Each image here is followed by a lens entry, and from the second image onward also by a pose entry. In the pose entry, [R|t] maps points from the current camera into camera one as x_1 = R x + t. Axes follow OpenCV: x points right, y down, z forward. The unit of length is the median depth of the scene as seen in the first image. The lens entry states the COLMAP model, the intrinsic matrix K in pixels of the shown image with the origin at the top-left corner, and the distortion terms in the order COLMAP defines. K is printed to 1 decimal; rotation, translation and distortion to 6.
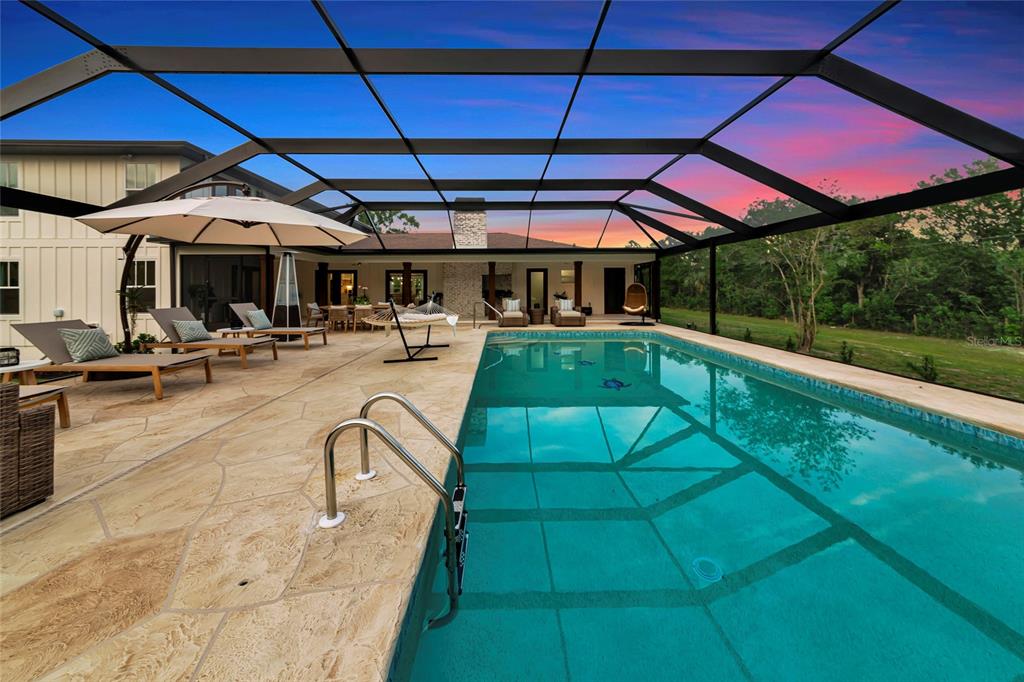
lens RADIAL K [[369.8, 0, 506.9], [0, 369.8, 288.9], [0, 0, 1]] dist [-0.003256, -0.000231]
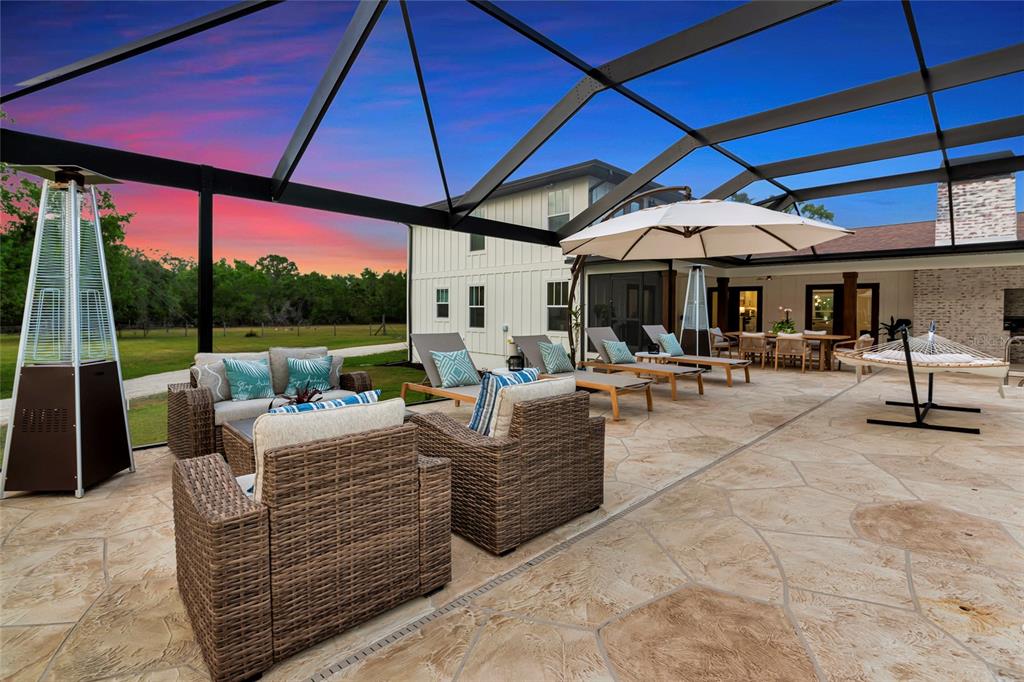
lens RADIAL K [[466.6, 0, 516.1], [0, 466.6, 316.0], [0, 0, 1]] dist [-0.013708, -0.000422]
pose [[0.690470, 0.020401, -0.723074, -0.118542], [-0.013543, 0.999792, 0.015276, 0.003501], [0.723234, -0.000755, 0.690602, -0.020140]]
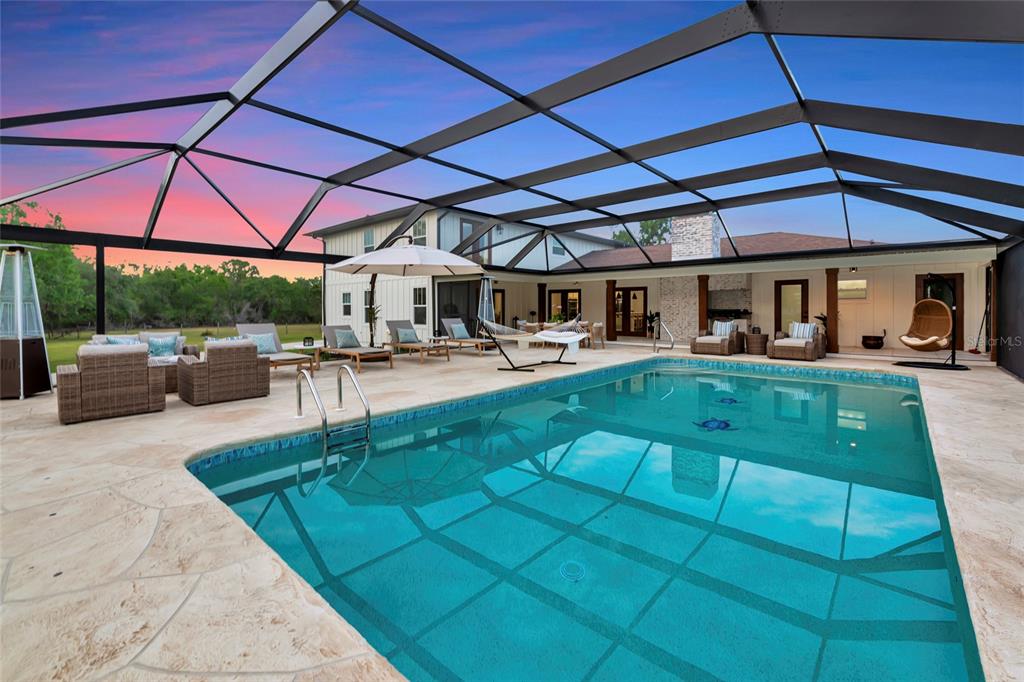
lens RADIAL K [[441.5, 0, 521.0], [0, 441.5, 311.1], [0, 0, 1]] dist [-0.008456, 0.000972]
pose [[0.742226, 0.007345, -0.670110, 0.467058], [-0.002011, 0.999960, 0.008733, -0.000891], [0.670147, -0.005134, 0.742211, -0.002493]]
